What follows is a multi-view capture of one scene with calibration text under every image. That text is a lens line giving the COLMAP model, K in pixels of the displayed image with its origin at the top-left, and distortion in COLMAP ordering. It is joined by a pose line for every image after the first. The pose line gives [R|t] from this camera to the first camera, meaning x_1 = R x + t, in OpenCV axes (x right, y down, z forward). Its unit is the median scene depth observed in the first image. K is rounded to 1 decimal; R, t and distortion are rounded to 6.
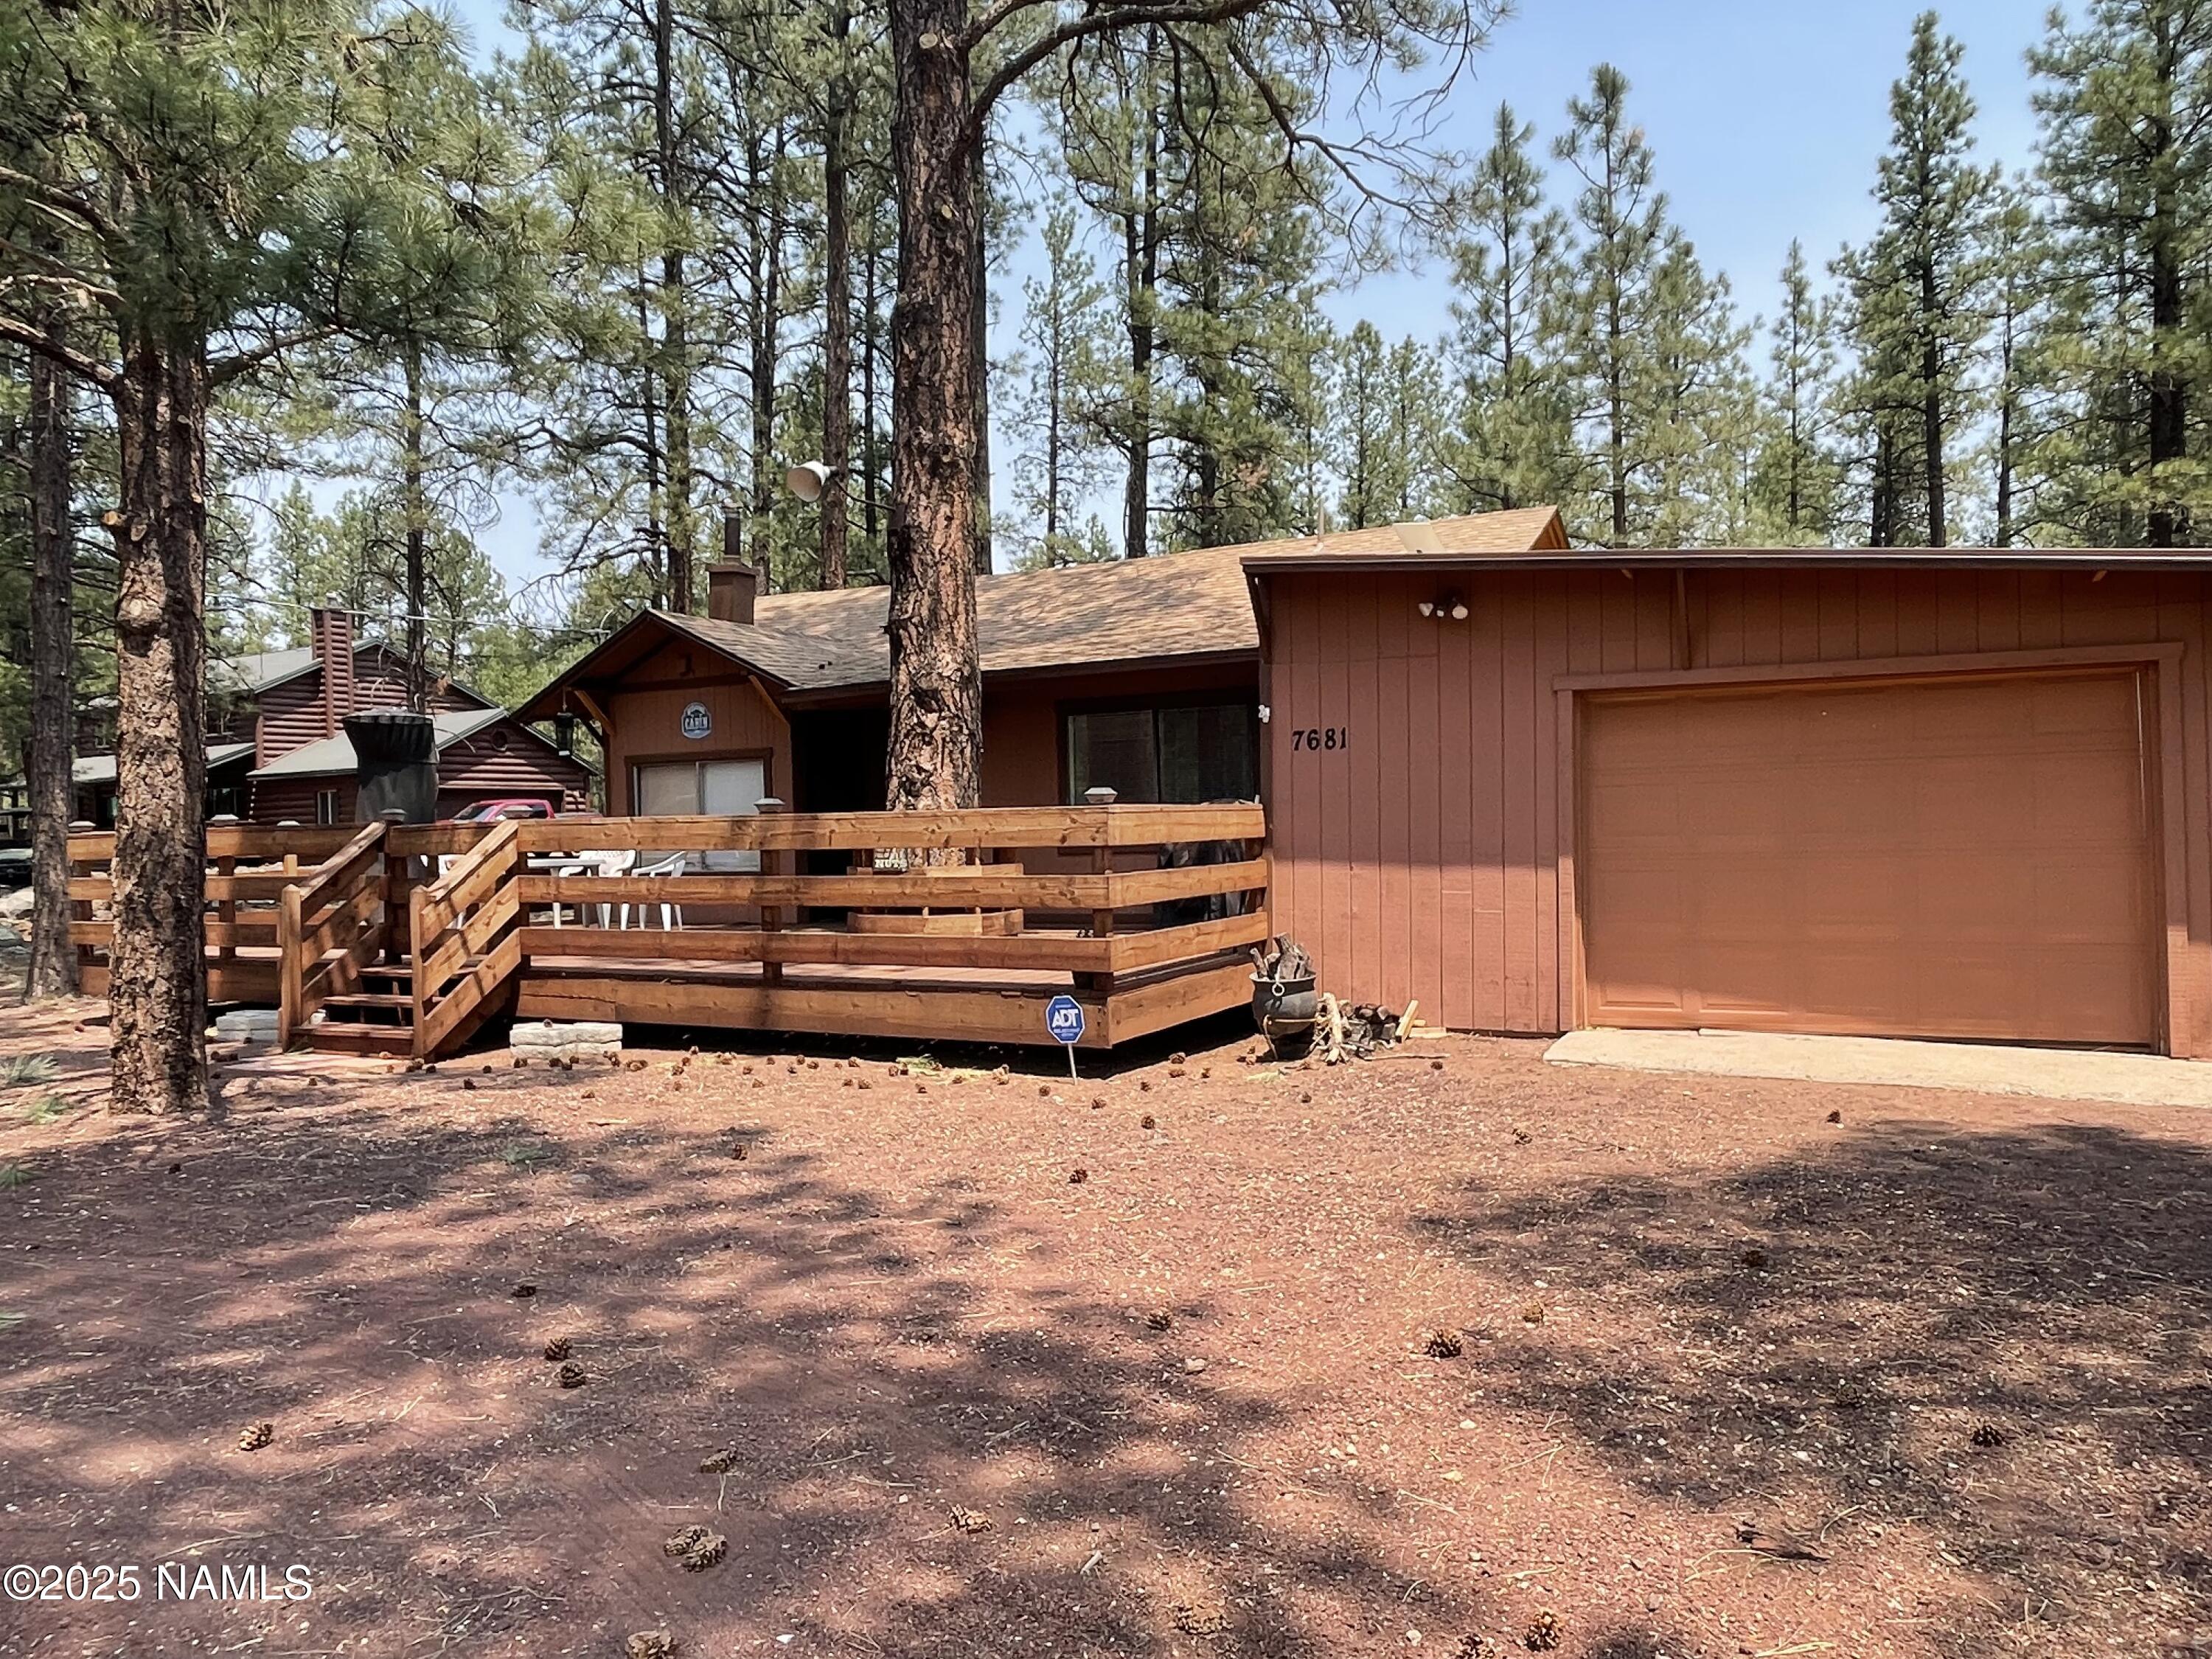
lens RADIAL K [[1566.0, 0, 1096.6], [0, 1566.0, 830.8], [0, 0, 1]] dist [0.011201, 0.006183]
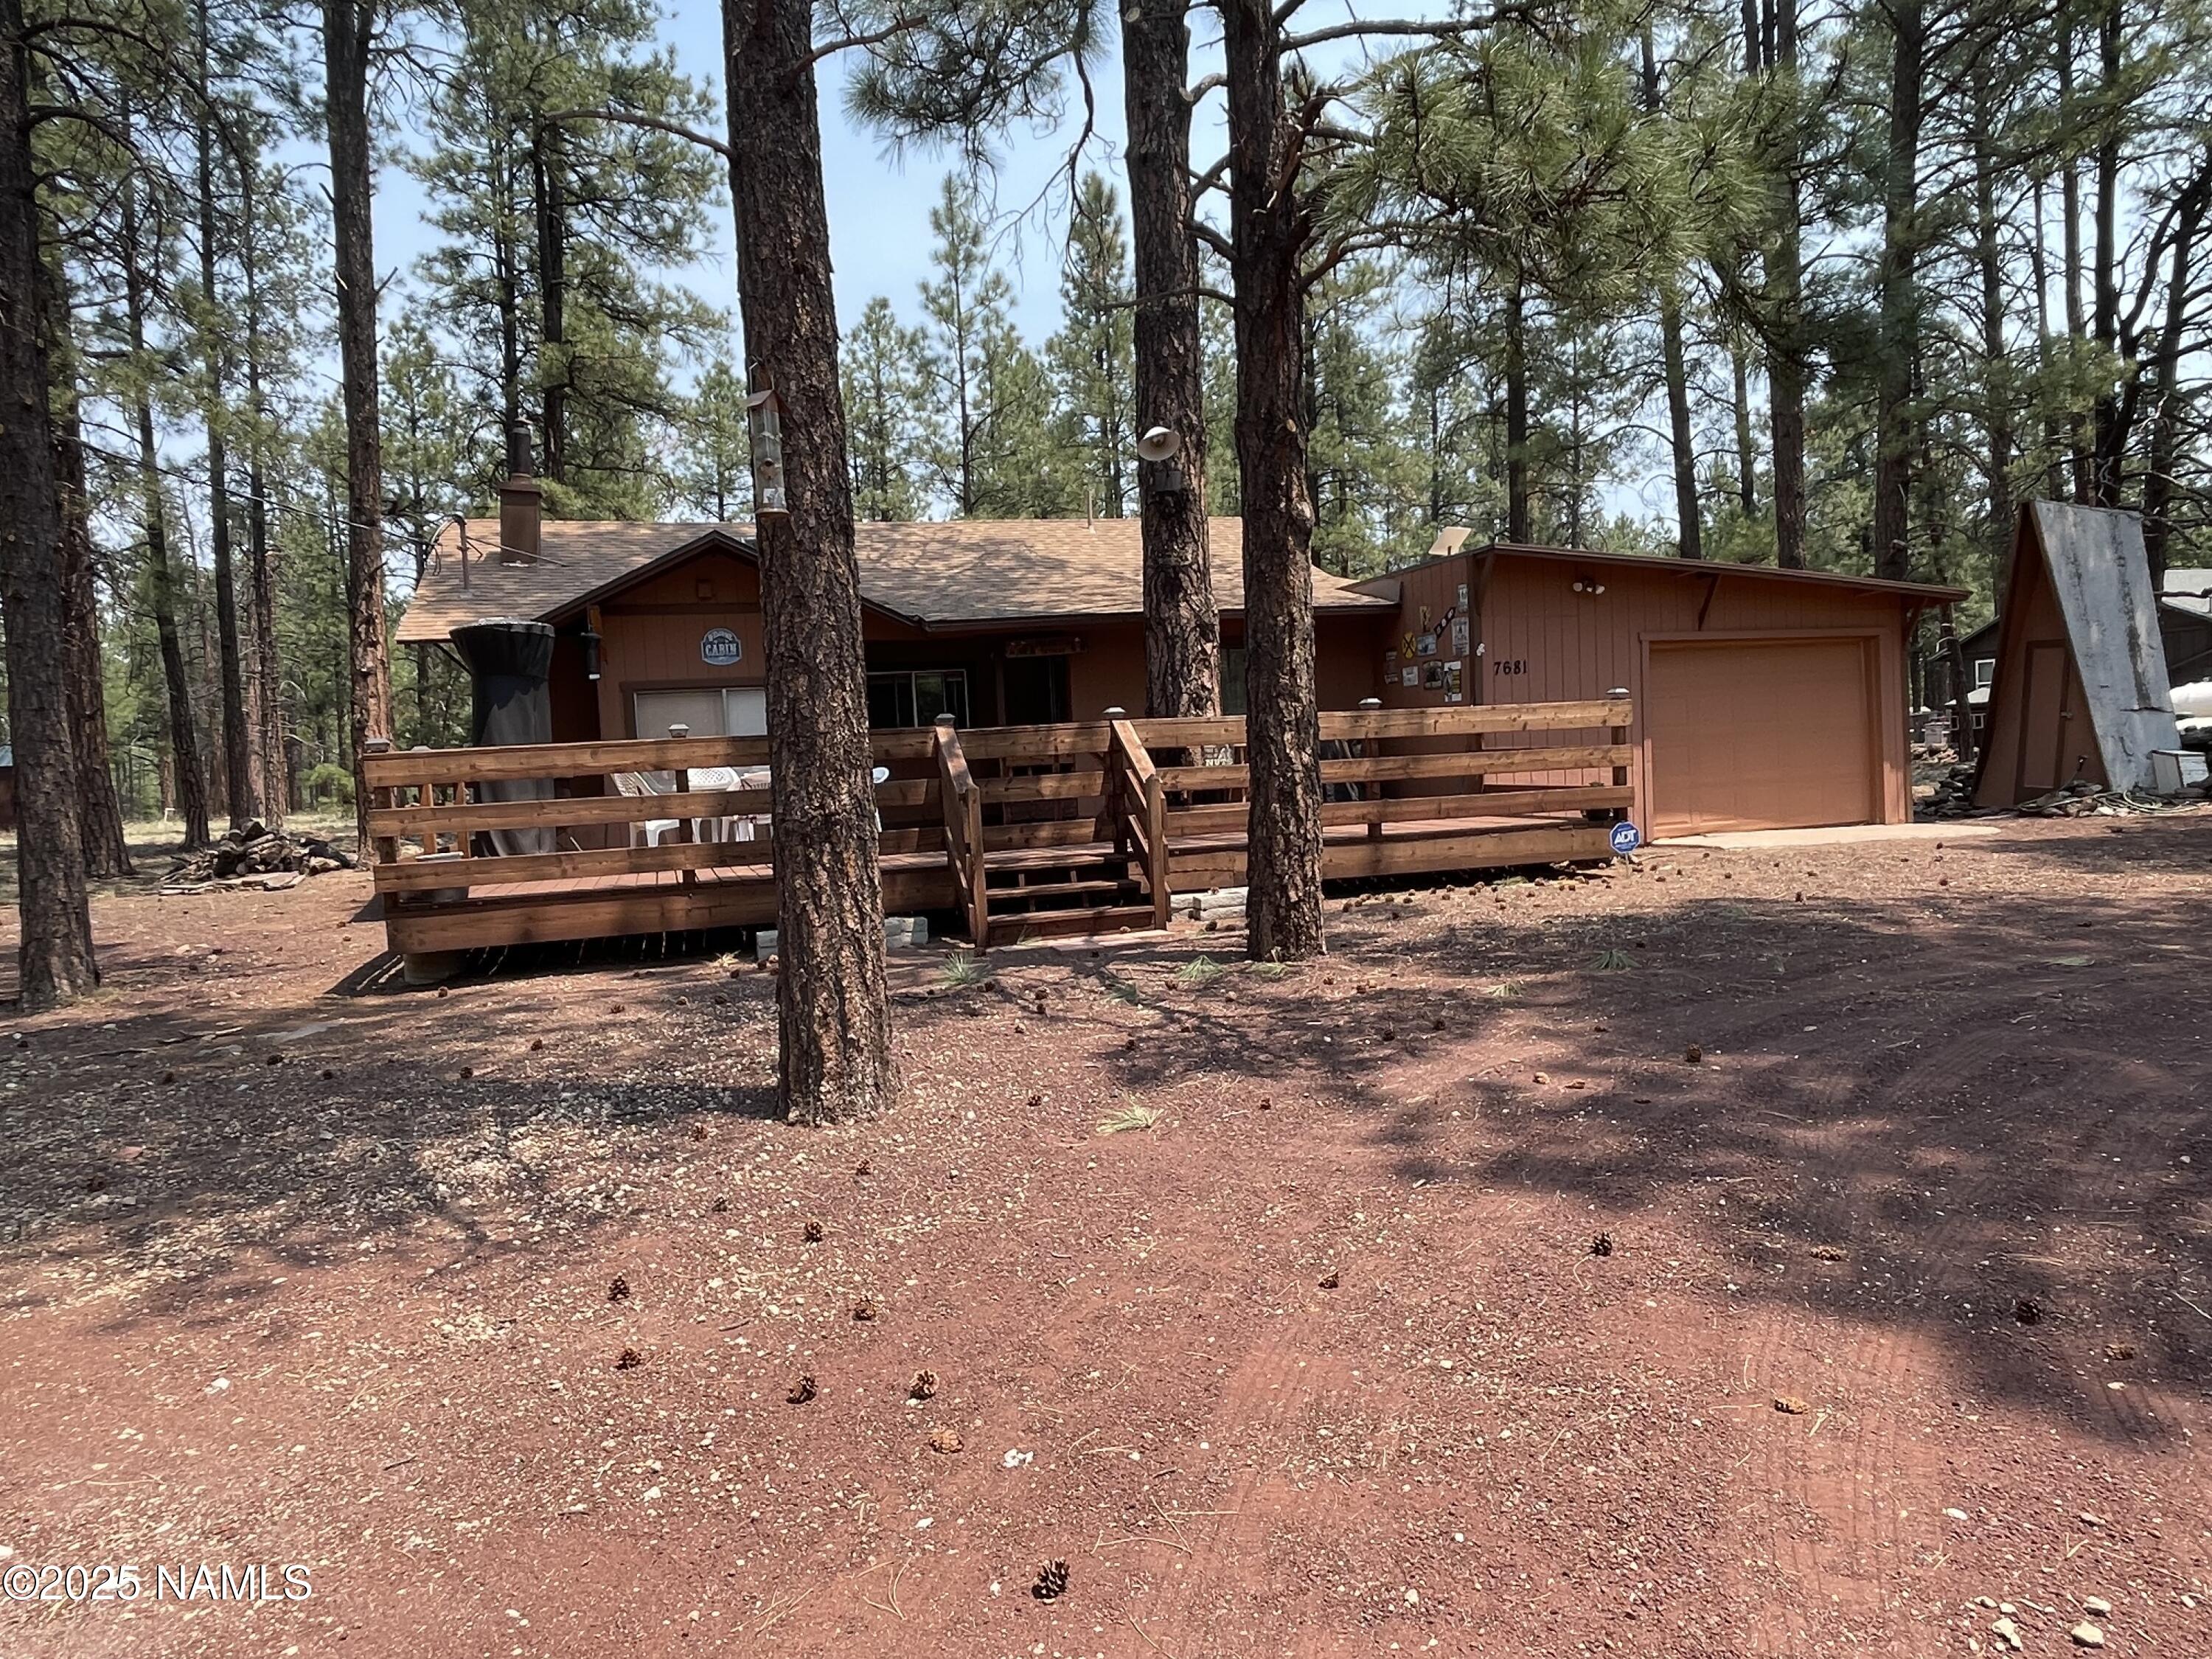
lens RADIAL K [[1405.5, 0, 1107.2], [0, 1405.5, 828.1], [0, 0, 1]] dist [-0.000239, -0.005153]
pose [[0.716372, -0.050999, 0.695852, -1.134294], [0.037965, 0.998697, 0.034110, 0.037386], [-0.696685, 0.001982, 0.717375, 0.302898]]
